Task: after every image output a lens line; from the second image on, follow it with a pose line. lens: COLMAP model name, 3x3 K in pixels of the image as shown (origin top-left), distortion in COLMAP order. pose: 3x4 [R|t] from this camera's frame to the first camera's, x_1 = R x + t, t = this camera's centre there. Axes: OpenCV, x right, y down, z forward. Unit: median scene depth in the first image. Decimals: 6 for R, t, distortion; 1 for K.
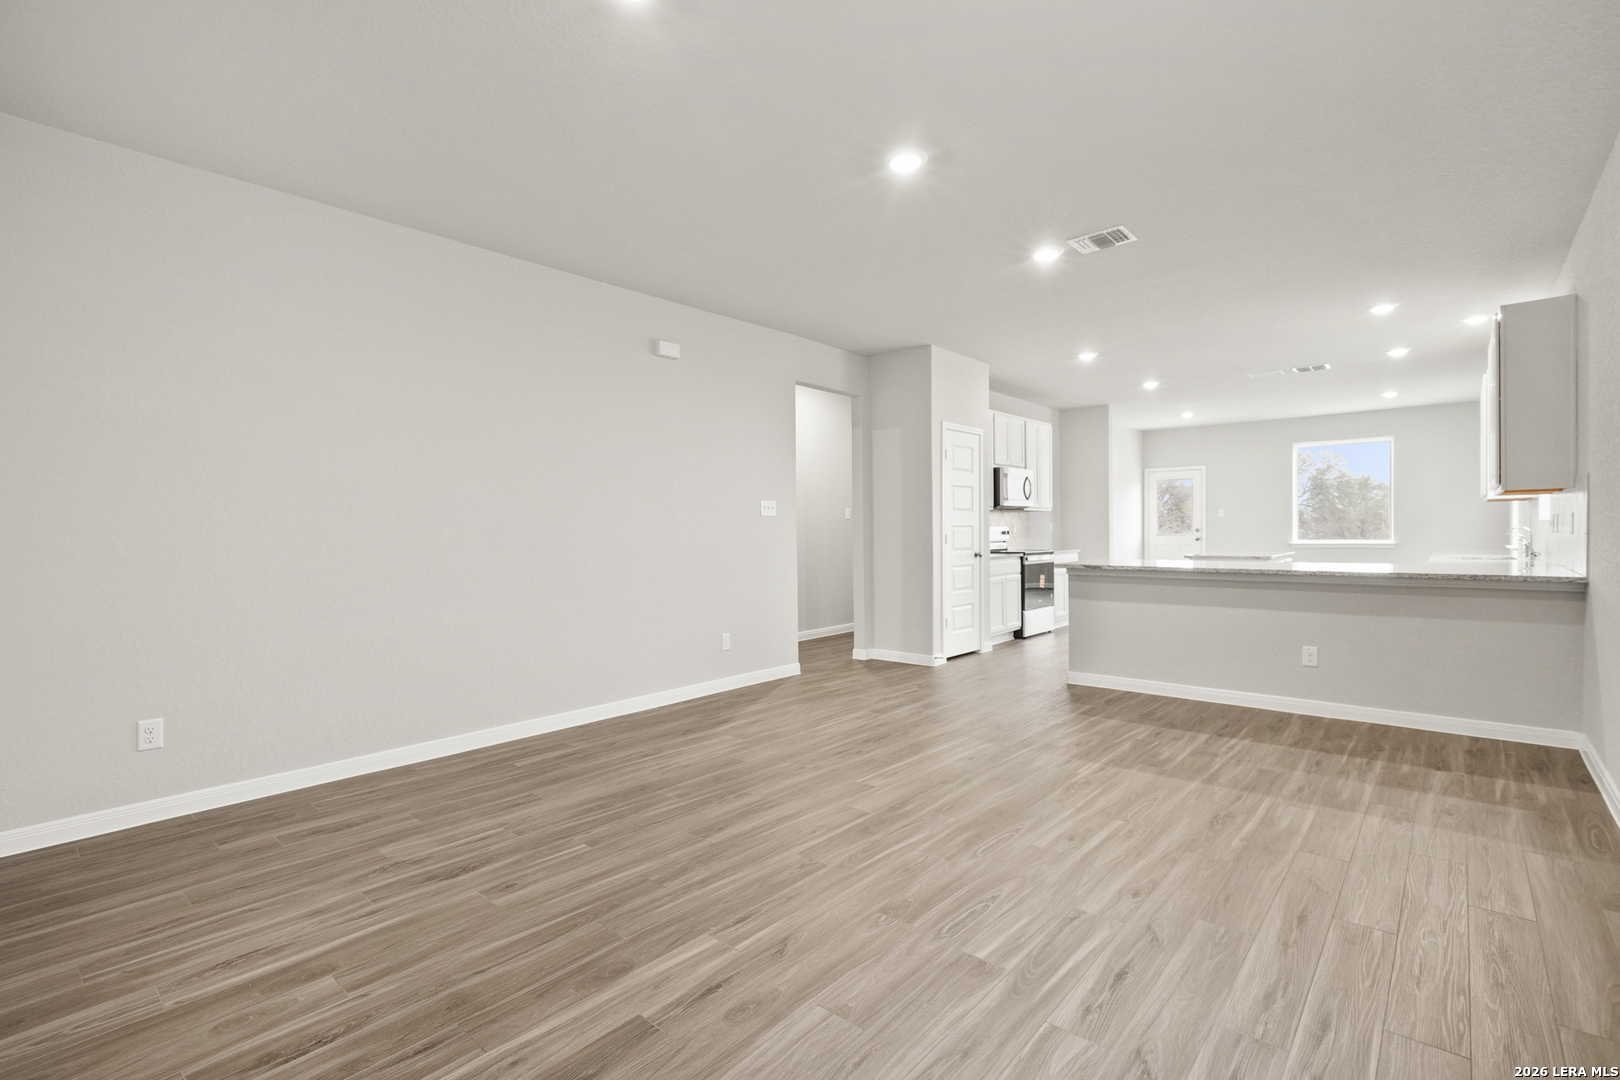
lens RADIAL K [[737.2, 0, 803.4], [0, 737.2, 537.5], [0, 0, 1]] dist [0.002295, 0.000795]
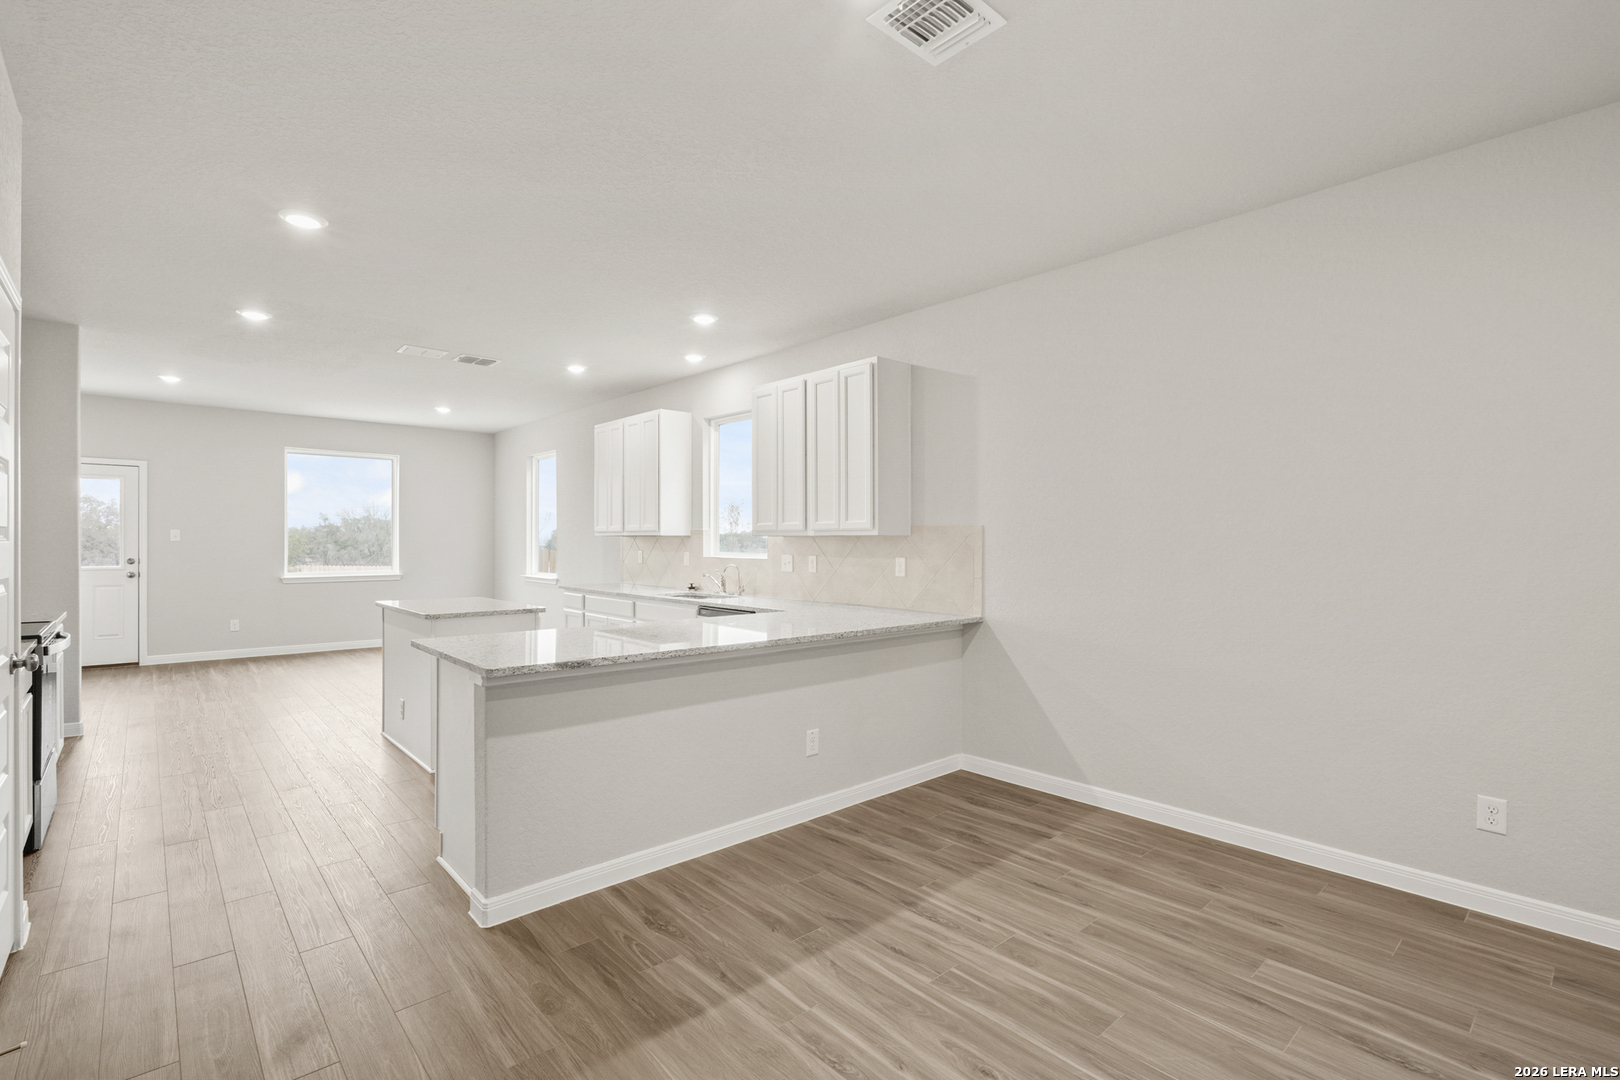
lens RADIAL K [[737.2, 0, 808.4], [0, 737.2, 542.5], [0, 0, 1]] dist [0.002295, 0.000795]
pose [[0.107360, 0.008613, 0.994183, -0.096099], [0.005280, 0.999943, -0.009233, -0.045301], [-0.994206, 0.006241, 0.107308, 0.931586]]
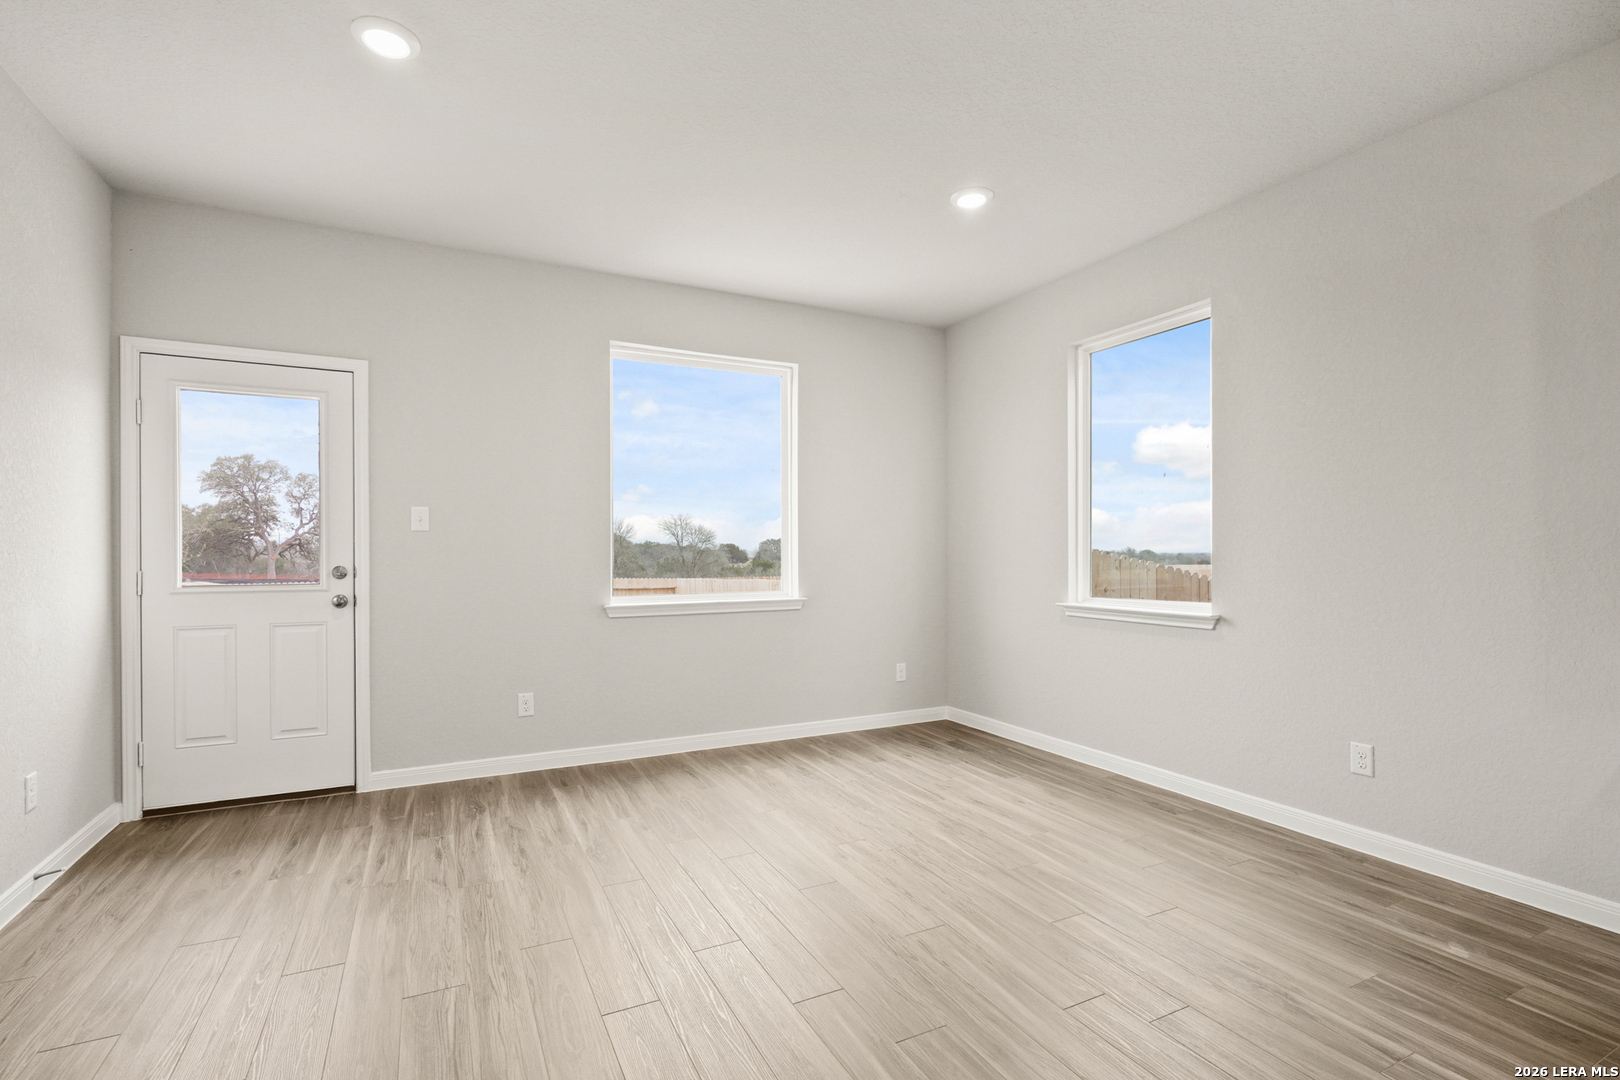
lens RADIAL K [[737.2, 0, 808.4], [0, 737.2, 548.4], [0, 0, 1]] dist [0.002295, 0.000795]
pose [[0.347047, 0.008114, 0.937813, 0.845356], [0.007679, 0.999904, -0.011493, -0.039159], [-0.937816, 0.011190, 0.346951, 1.901670]]
